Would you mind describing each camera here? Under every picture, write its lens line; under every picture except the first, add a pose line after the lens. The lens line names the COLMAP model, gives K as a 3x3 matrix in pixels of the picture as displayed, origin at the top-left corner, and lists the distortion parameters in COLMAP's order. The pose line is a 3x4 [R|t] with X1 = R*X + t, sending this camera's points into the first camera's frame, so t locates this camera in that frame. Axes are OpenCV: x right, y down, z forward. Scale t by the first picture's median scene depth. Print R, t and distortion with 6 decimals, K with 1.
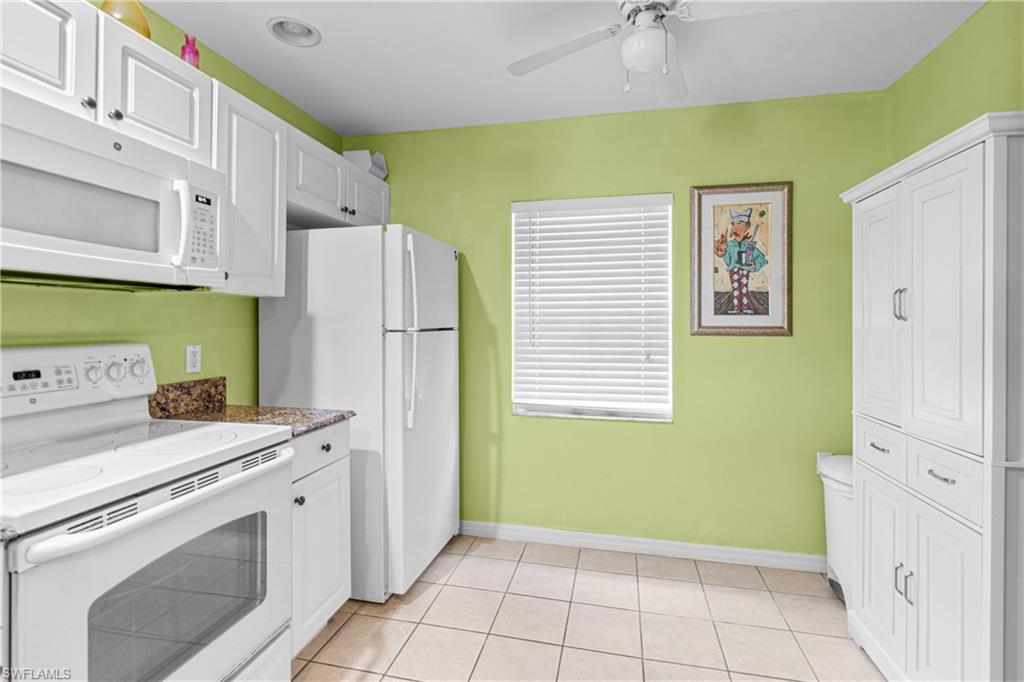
lens RADIAL K [[469.3, 0, 513.9], [0, 469.3, 321.6], [0, 0, 1]] dist [-0.001223, -0.000122]
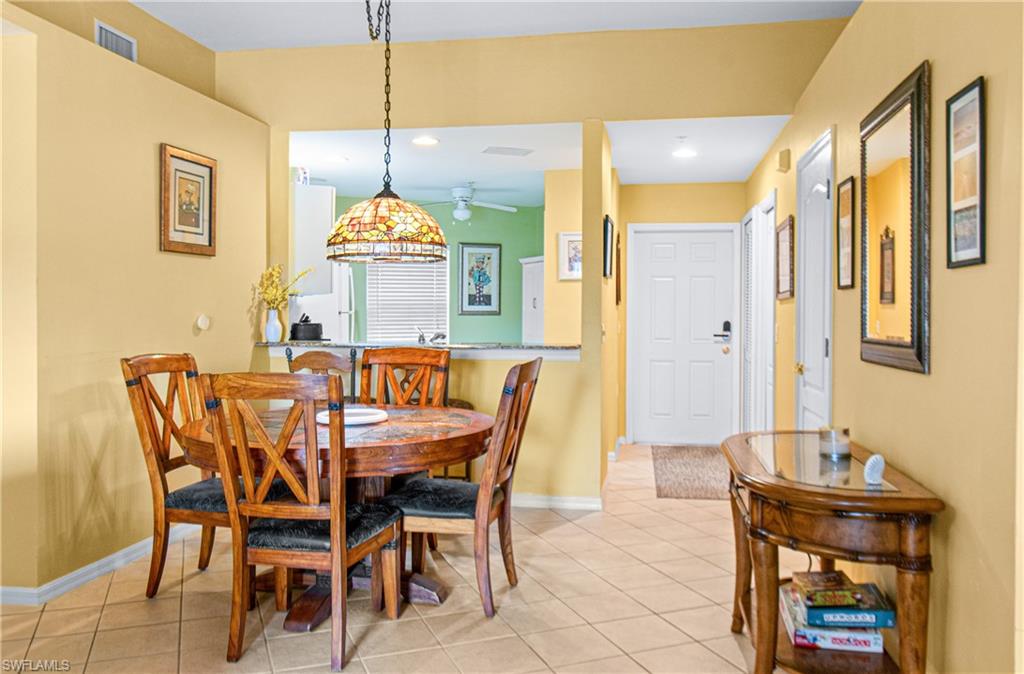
lens RADIAL K [[837.1, 0, 512.1], [0, 837.1, 314.6], [0, 0, 1]] dist [-0.003901, -0.001538]
pose [[0.836666, -0.001586, 0.547712, -1.610287], [-0.002815, 0.999970, 0.007196, -0.000783], [-0.547707, -0.007562, 0.836636, -2.464114]]
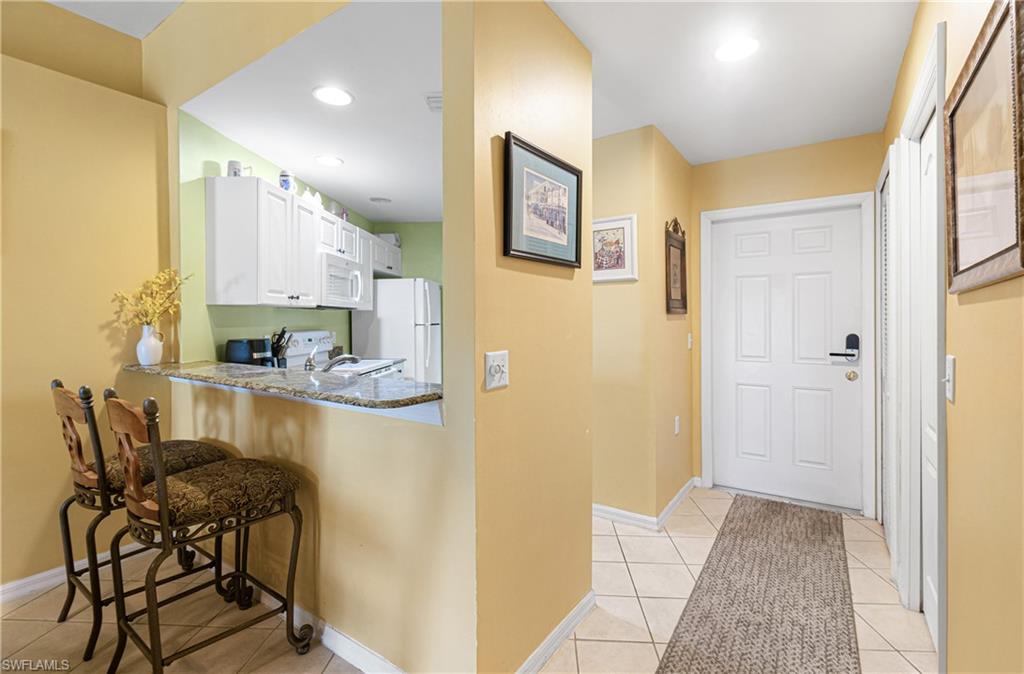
lens RADIAL K [[465.2, 0, 516.0], [0, 465.2, 320.5], [0, 0, 1]] dist [0.002221, 0.000117]
pose [[0.988979, -0.007663, 0.147858, -0.119656], [0.007567, 0.999971, 0.001213, -0.000566], [-0.147863, -0.000080, 0.989008, -1.235854]]
